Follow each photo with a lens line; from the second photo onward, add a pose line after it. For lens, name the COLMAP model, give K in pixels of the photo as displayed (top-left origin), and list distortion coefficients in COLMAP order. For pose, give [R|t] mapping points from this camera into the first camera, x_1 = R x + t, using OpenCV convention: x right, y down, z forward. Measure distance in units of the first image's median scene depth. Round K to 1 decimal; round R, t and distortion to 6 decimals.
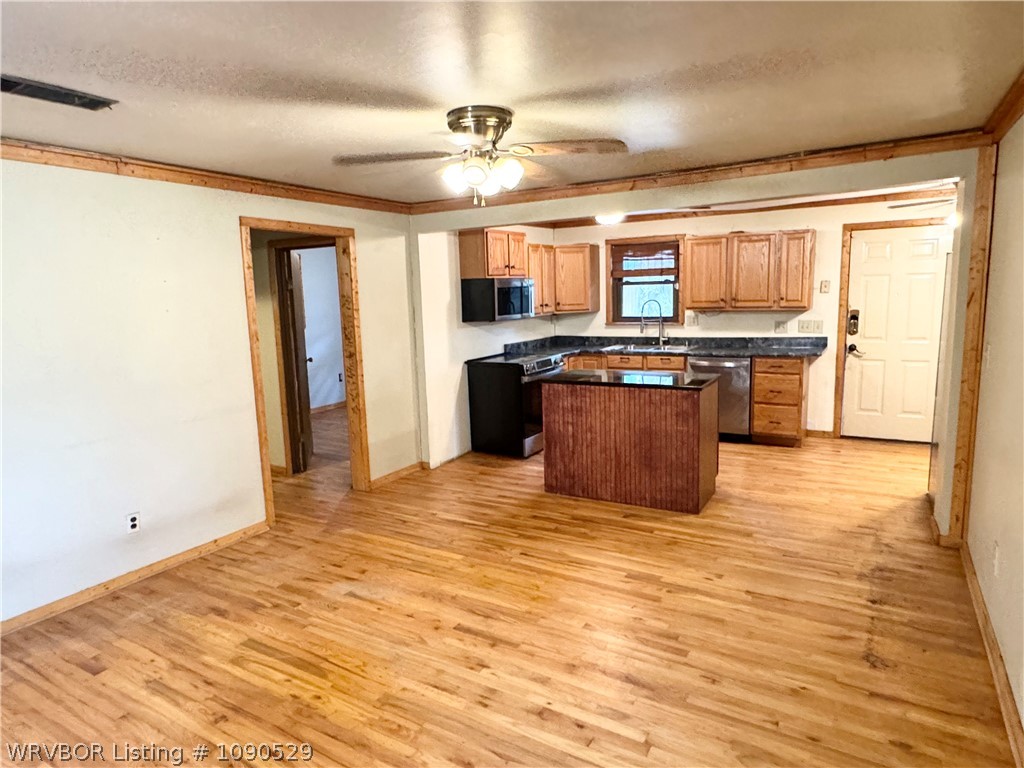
lens RADIAL K [[629.8, 0, 512.9], [0, 629.8, 383.9], [0, 0, 1]] dist [0.000217, 0.000097]
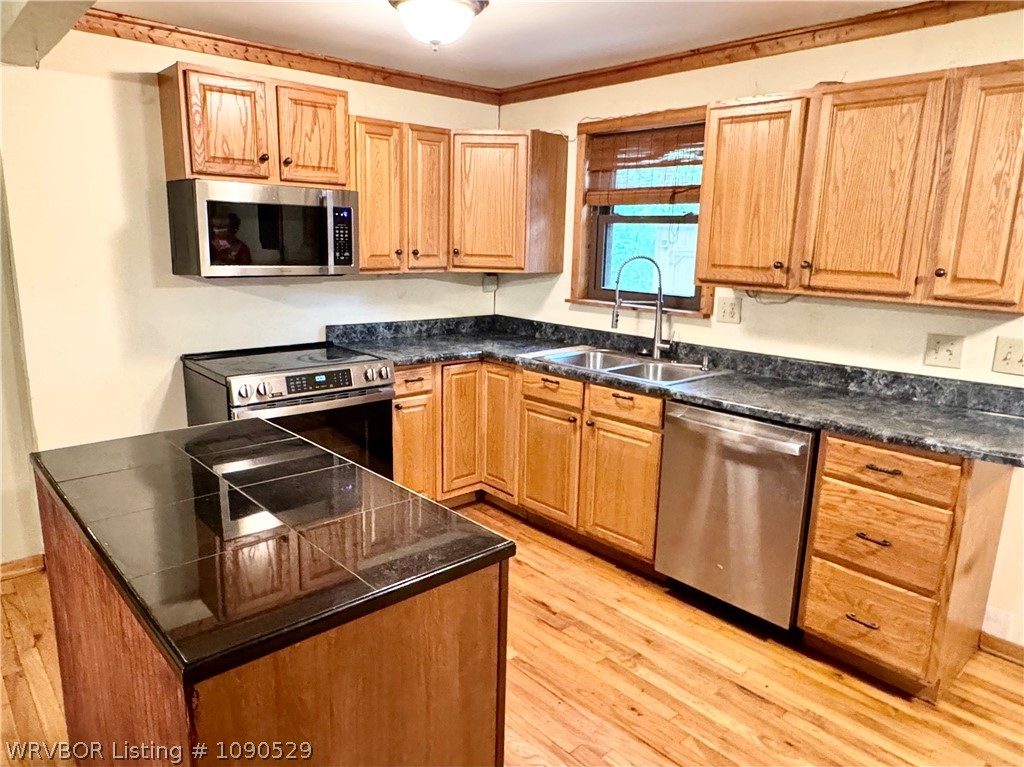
lens RADIAL K [[681.4, 0, 509.3], [0, 681.4, 383.3], [0, 0, 1]] dist [-0.002007, 0.000734]
pose [[0.951805, 0.117575, -0.283274, 0.285558], [-0.100471, 0.992168, 0.074222, -0.071962], [0.289782, -0.042184, 0.956163, 0.518943]]
